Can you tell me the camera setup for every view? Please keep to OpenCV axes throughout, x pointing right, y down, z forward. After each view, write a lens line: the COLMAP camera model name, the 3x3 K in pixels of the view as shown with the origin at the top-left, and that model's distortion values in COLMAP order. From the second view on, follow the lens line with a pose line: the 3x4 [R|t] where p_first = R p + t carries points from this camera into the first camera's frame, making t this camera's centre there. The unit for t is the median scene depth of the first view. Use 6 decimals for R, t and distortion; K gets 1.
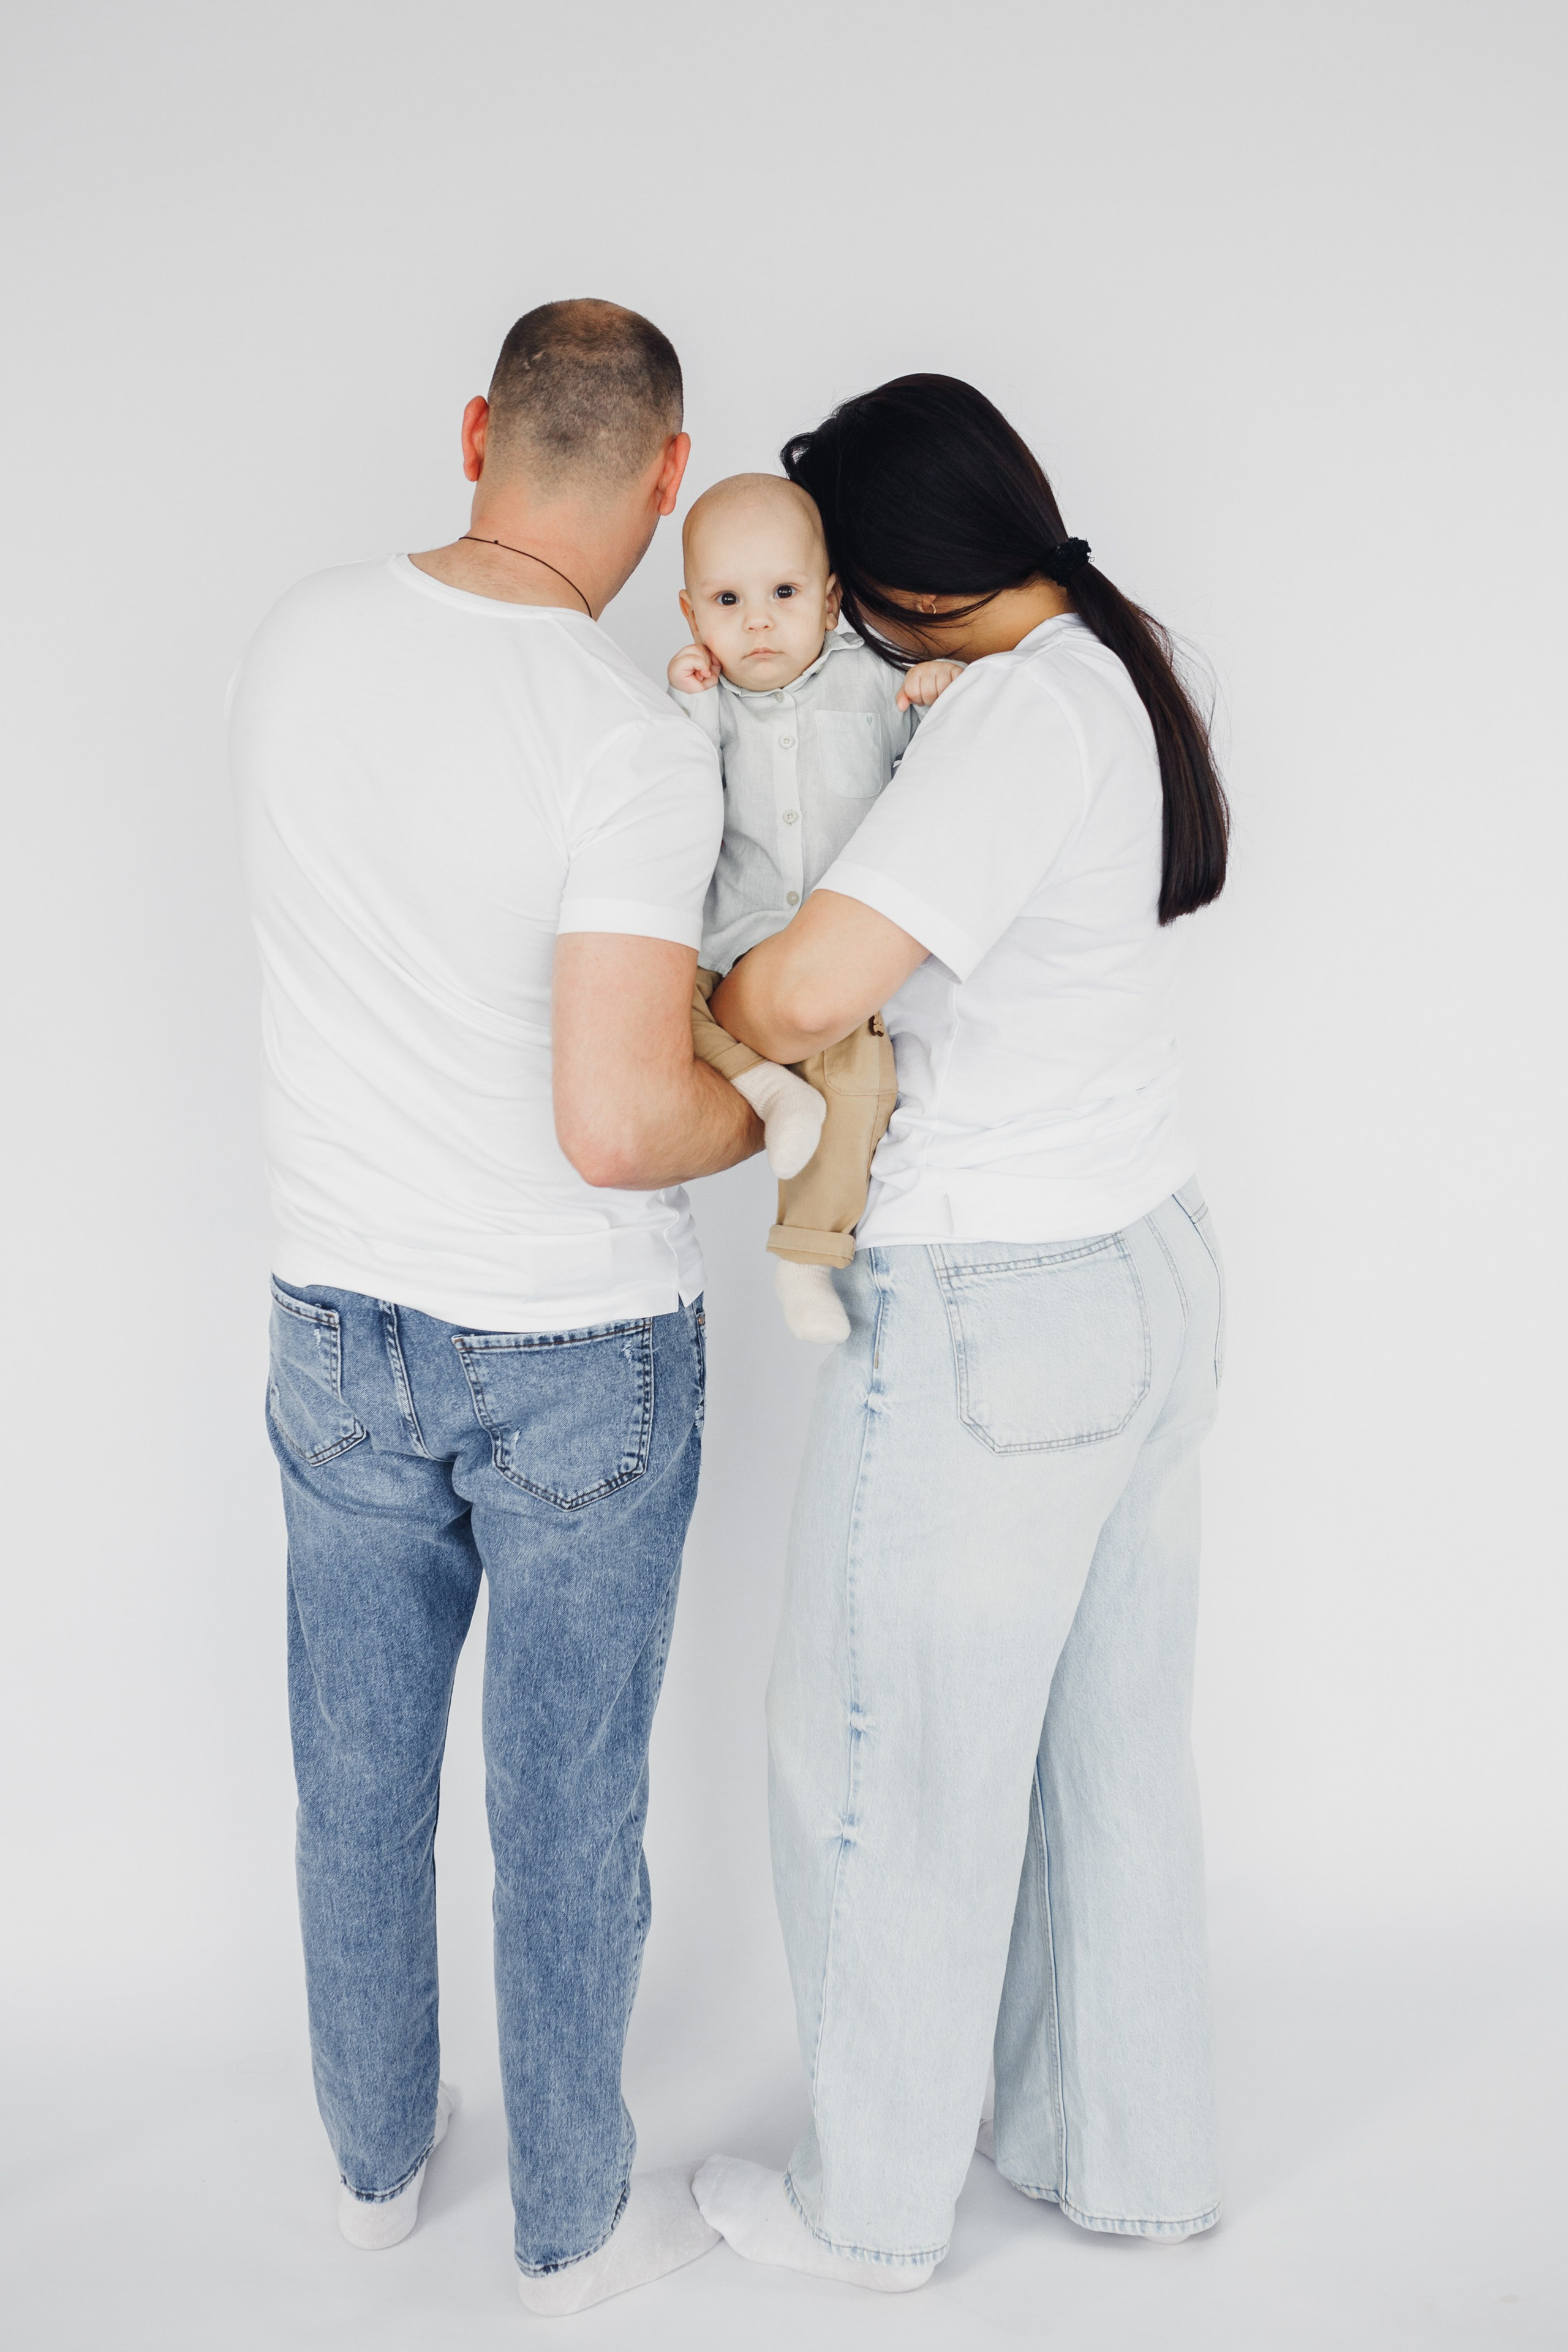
lens RADIAL K [[2347.7, 0, 848.6], [0, 2347.7, 1176.5], [0, 0, 1]] dist [0.014354, -0.000019]
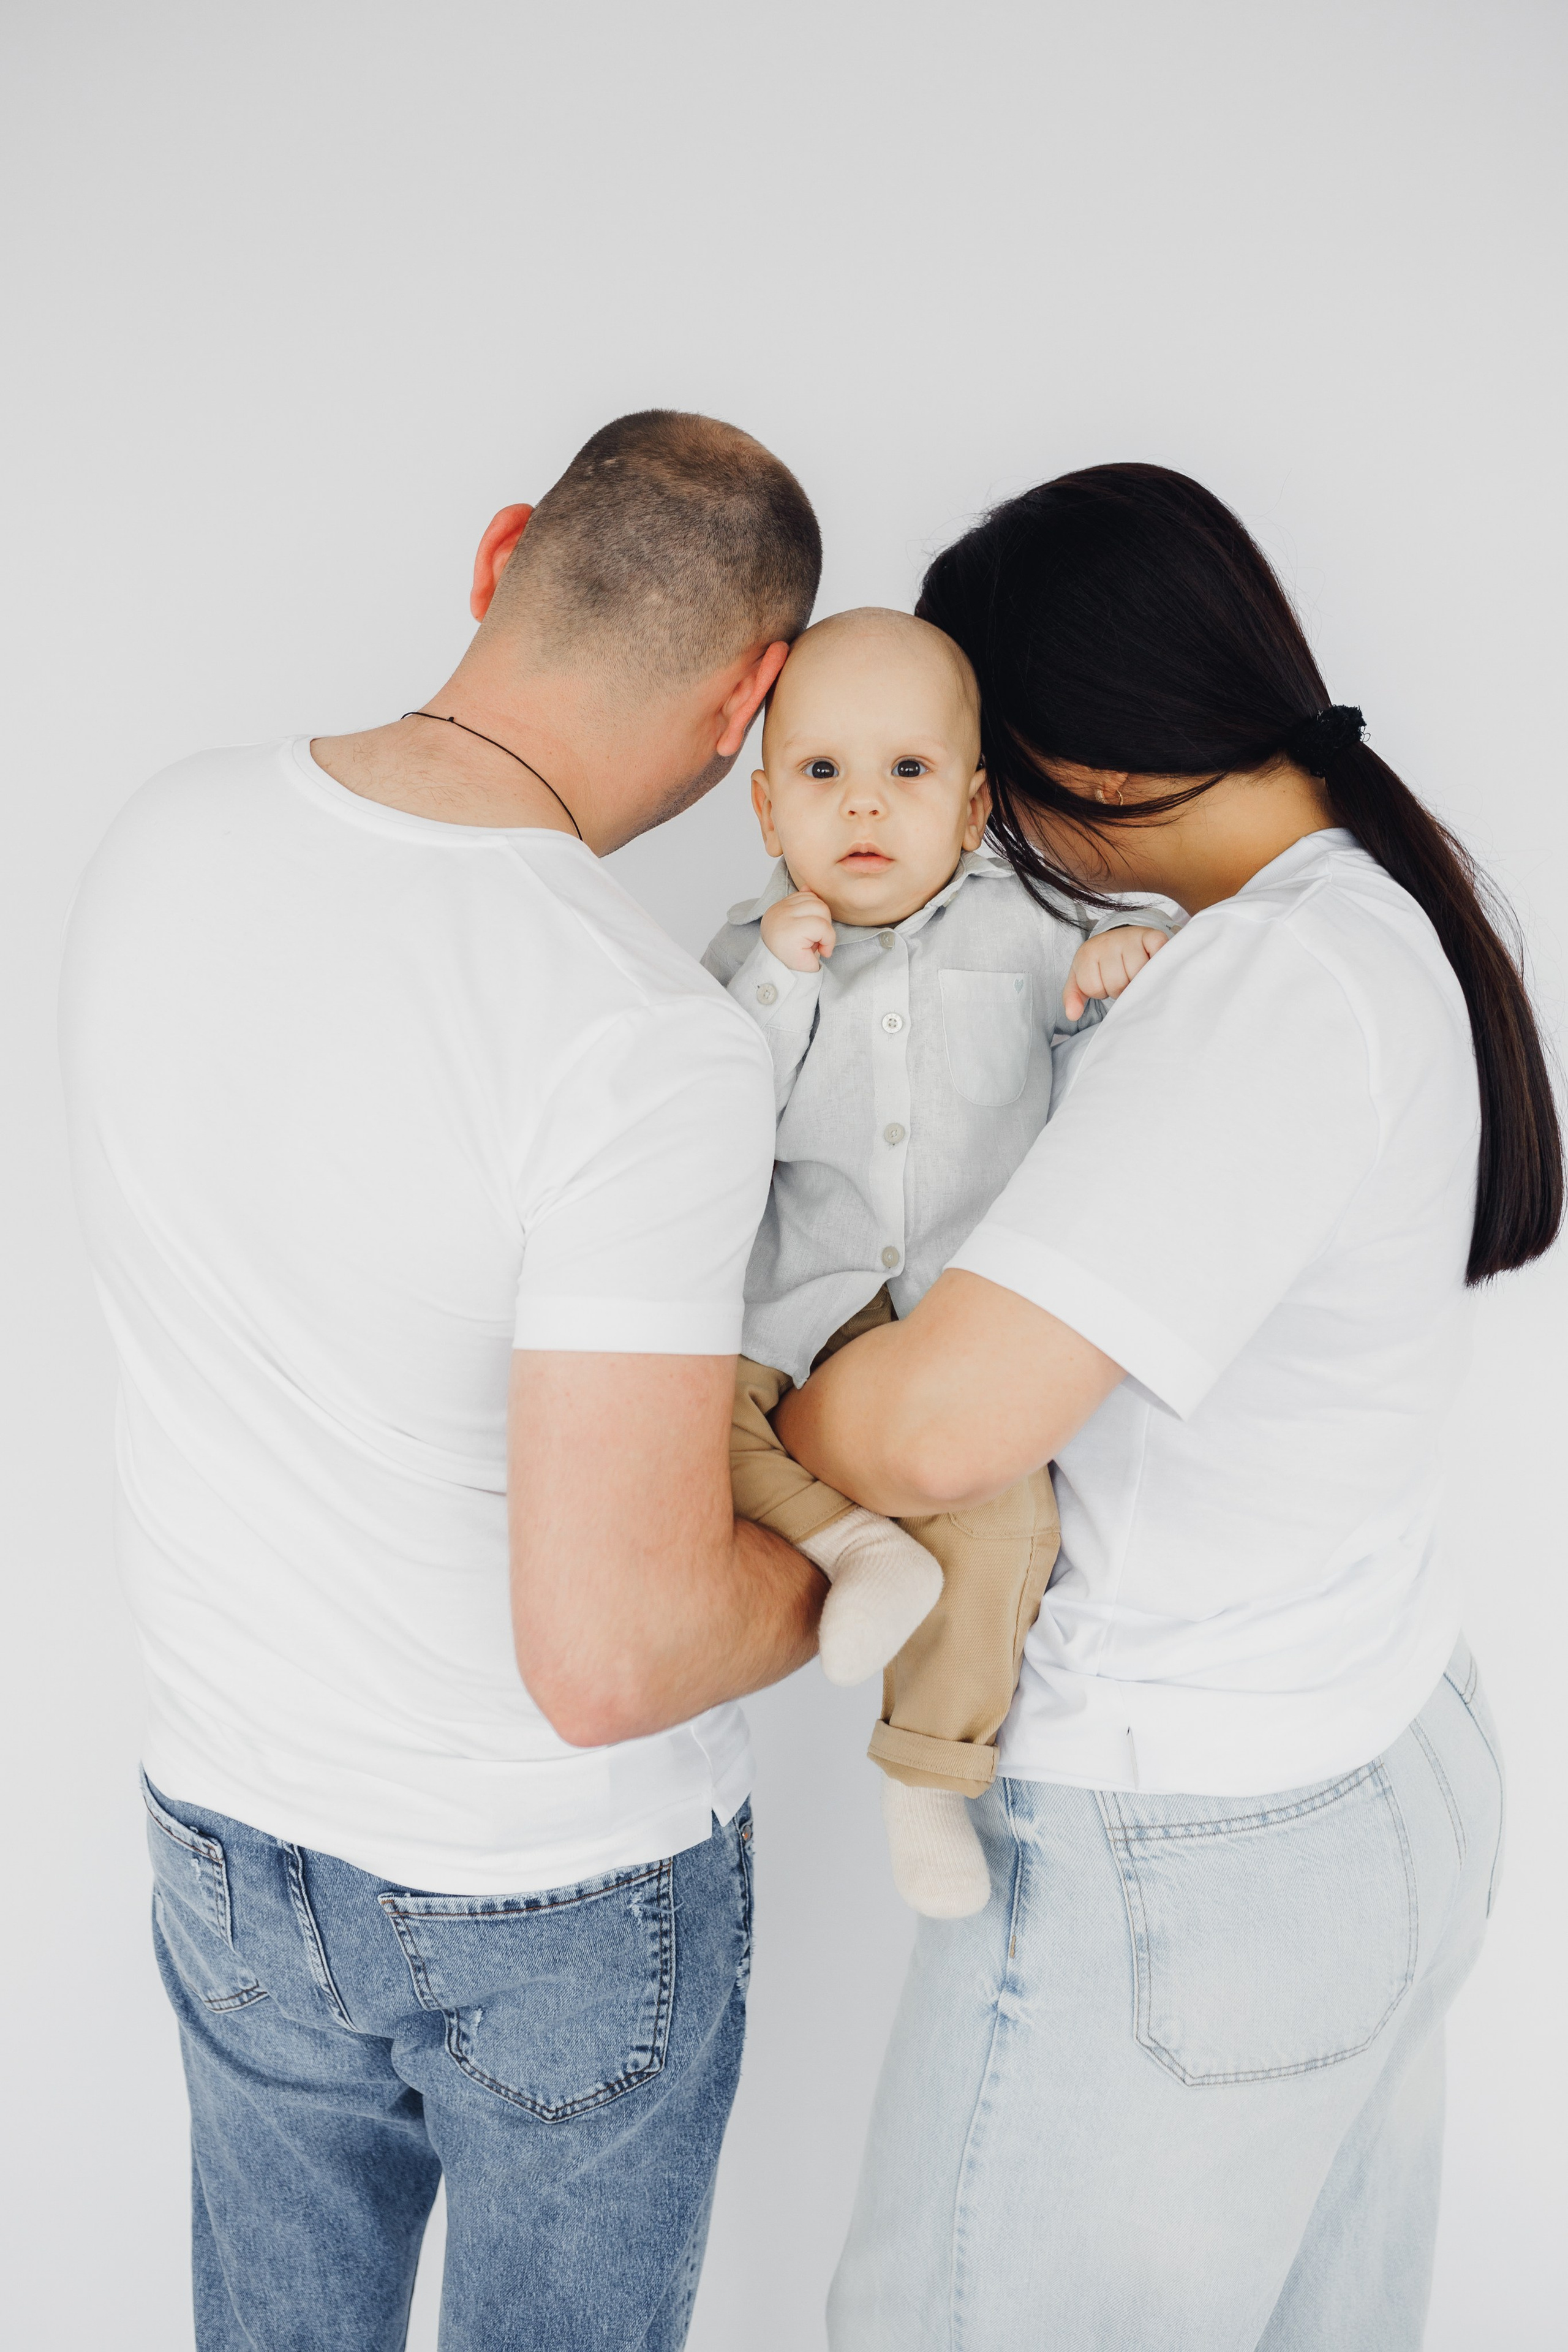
lens RADIAL K [[2363.1, 0, 784.0], [0, 2363.1, 1176.0], [0, 0, 1]] dist [-0.004736, -0.730554]
pose [[0.998867, 0.001969, -0.047554, -0.019600], [-0.007465, 0.993258, -0.115685, -0.058515], [0.047006, 0.115909, 0.992147, 0.303283]]
